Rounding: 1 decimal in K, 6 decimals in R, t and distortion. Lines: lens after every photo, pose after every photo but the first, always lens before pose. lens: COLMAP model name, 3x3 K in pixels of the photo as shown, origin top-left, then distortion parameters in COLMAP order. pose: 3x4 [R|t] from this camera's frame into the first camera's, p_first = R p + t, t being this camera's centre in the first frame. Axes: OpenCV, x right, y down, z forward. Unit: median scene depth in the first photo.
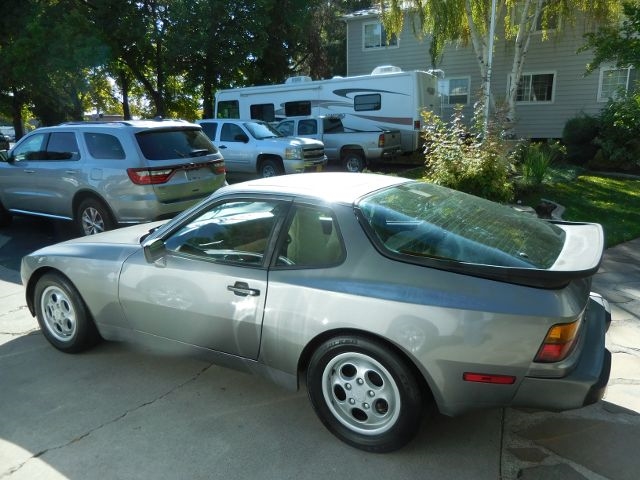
lens RADIAL K [[492.9, 0, 318.9], [0, 492.9, 238.4], [0, 0, 1]] dist [-0.006673, 0.014142]
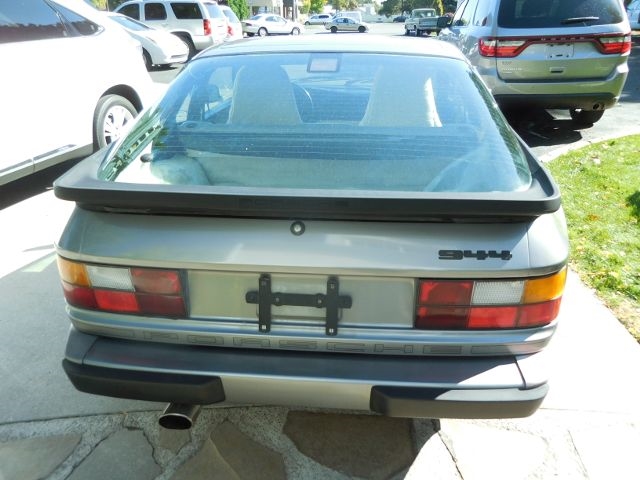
lens RADIAL K [[492.9, 0, 317.6], [0, 492.9, 243.2], [0, 0, 1]] dist [-0.006673, 0.014142]
pose [[0.426549, 0.389699, -0.816205, 0.361600], [-0.191785, 0.920867, 0.339443, -0.040032], [0.883897, 0.011747, 0.467534, 0.303757]]
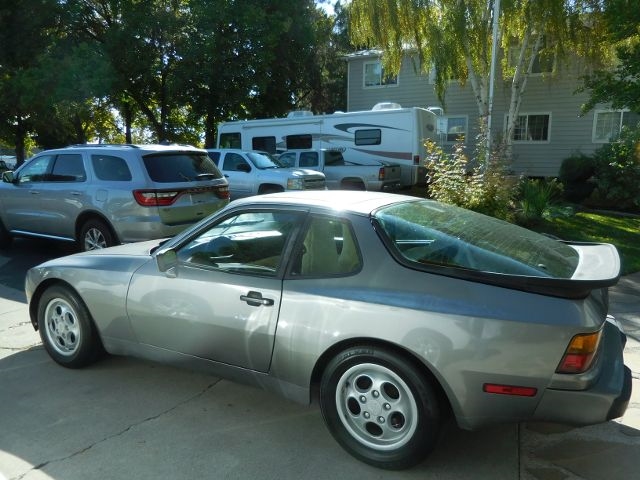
lens RADIAL K [[492.9, 0, 318.7], [0, 492.9, 238.2], [0, 0, 1]] dist [-0.006673, 0.014142]
pose [[0.999742, 0.021688, 0.006787, -0.015114], [-0.021148, 0.997219, -0.071464, 0.019518], [-0.008318, 0.071303, 0.997420, 0.001533]]
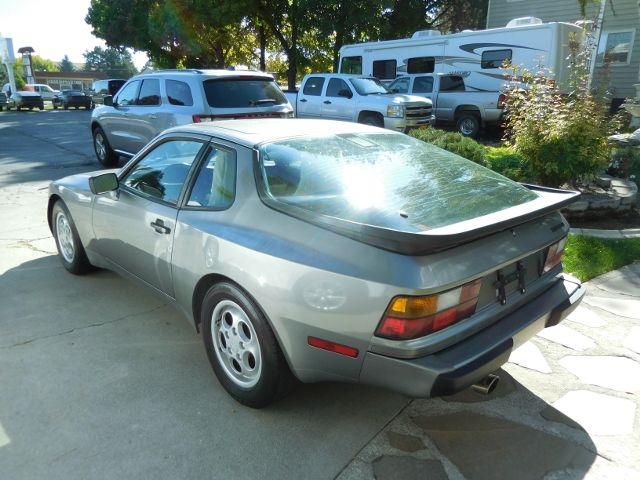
lens RADIAL K [[492.9, 0, 318.8], [0, 492.9, 238.8], [0, 0, 1]] dist [-0.006673, 0.014142]
pose [[0.957995, 0.107434, -0.265901, 0.170425], [-0.086708, 0.992292, 0.088530, 0.004402], [0.273363, -0.061756, 0.959927, 0.047597]]
